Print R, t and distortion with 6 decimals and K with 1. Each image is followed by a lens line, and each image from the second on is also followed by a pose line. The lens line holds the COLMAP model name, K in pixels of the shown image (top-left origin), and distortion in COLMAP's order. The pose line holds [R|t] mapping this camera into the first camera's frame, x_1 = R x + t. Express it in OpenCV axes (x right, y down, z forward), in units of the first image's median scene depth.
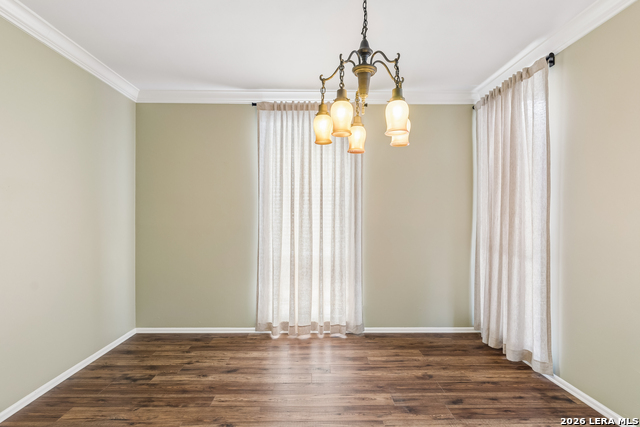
lens RADIAL K [[321.4, 0, 318.3], [0, 321.4, 217.9], [0, 0, 1]] dist [-0.000938, -0.000369]
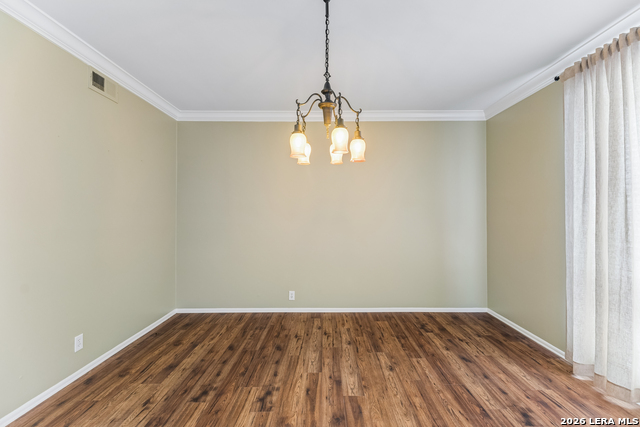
lens RADIAL K [[293.9, 0, 318.9], [0, 293.9, 205.5], [0, 0, 1]] dist [0.000558, -0.000113]
pose [[-0.025090, -0.029110, -0.999261, 0.737361], [0.000371, 0.999576, -0.029128, -0.008781], [0.999685, -0.001101, -0.025069, 0.535718]]
